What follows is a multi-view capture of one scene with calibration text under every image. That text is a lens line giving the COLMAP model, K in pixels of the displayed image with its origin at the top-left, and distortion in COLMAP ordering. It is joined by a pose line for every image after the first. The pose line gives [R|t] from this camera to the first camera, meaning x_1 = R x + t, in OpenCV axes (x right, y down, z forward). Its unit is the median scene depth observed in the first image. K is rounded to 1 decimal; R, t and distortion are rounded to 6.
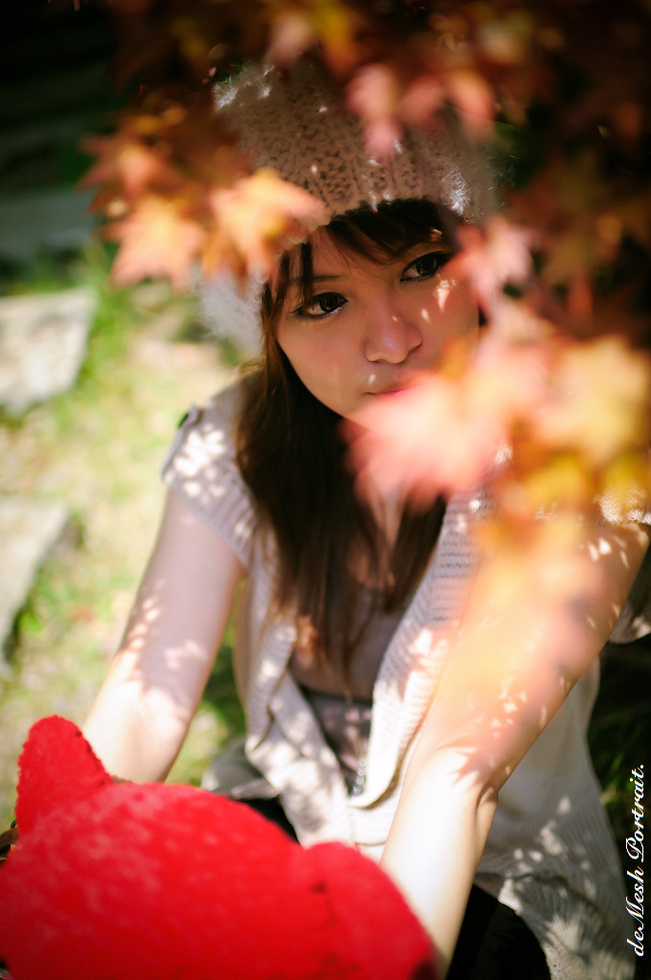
lens RADIAL K [[792.1, 0, 325.5], [0, 792.1, 490.0], [0, 0, 1]] dist [-0.066096, 0.004573]
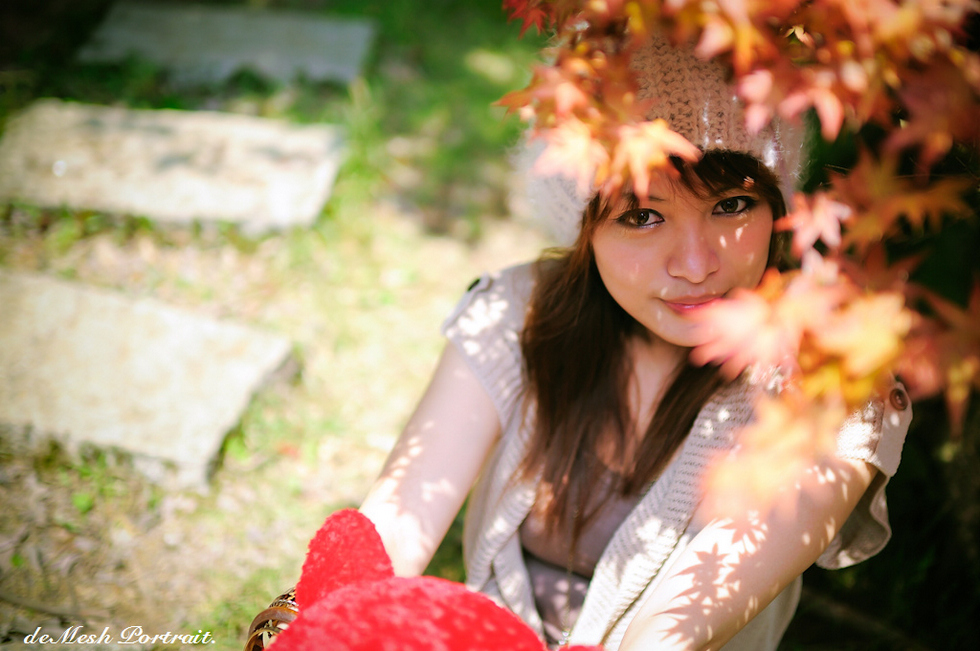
lens RADIAL K [[975.9, 0, 490.0], [0, 975.9, 325.5], [0, 0, 1]] dist [0.005848, 0.005266]
pose [[0.974906, 0.220691, 0.029209, -0.196037], [-0.217695, 0.972550, -0.082193, 0.076938], [-0.046546, 0.073772, 0.996188, -0.365648]]
